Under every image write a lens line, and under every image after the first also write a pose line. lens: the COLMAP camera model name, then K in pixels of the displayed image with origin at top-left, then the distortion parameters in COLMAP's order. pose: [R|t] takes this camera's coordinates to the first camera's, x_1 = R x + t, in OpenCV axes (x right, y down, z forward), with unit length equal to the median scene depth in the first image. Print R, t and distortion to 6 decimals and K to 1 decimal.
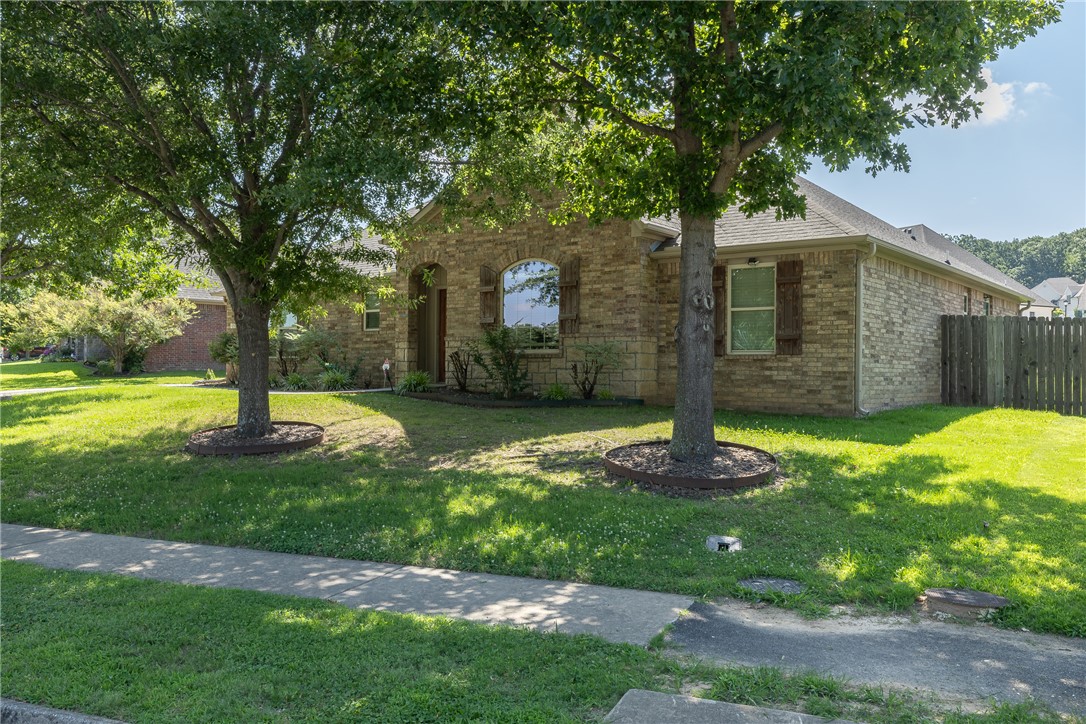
lens RADIAL K [[923.3, 0, 543.0], [0, 923.3, 362.0], [0, 0, 1]] dist [-0.003290, -0.000351]
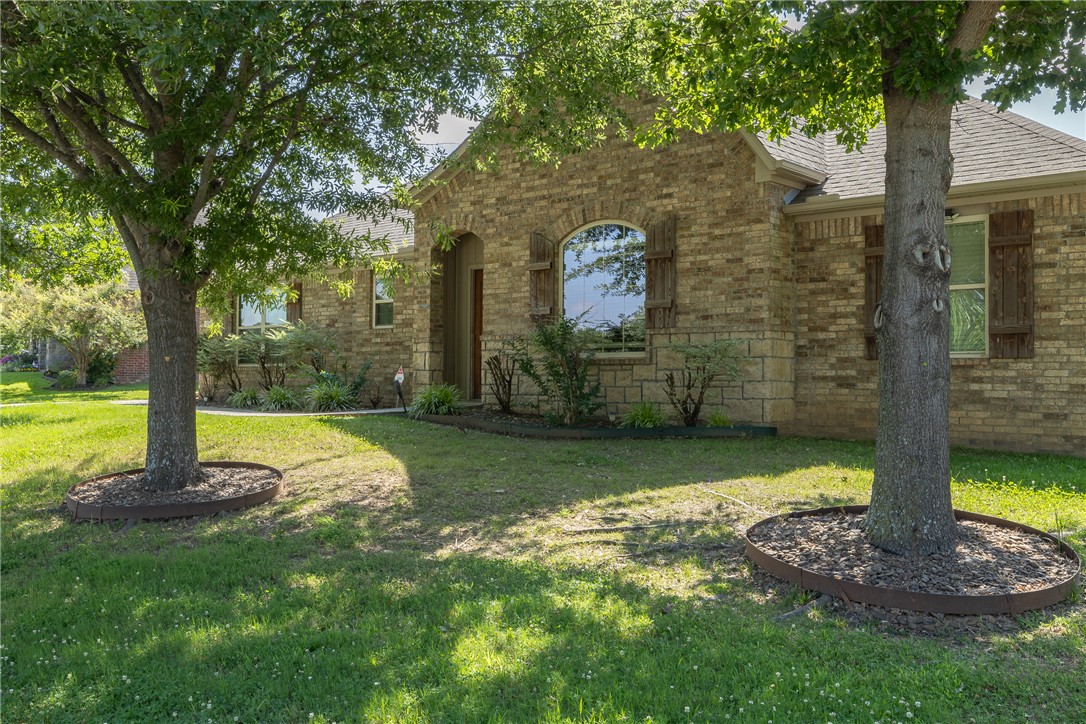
lens RADIAL K [[1081.2, 0, 543.0], [0, 1081.2, 362.0], [0, 0, 1]] dist [-0.022092, -0.010202]
pose [[0.998076, -0.001824, -0.061976, -0.010097], [0.001261, 0.999958, -0.009122, 0.001020], [0.061990, 0.009026, 0.998036, 0.238121]]
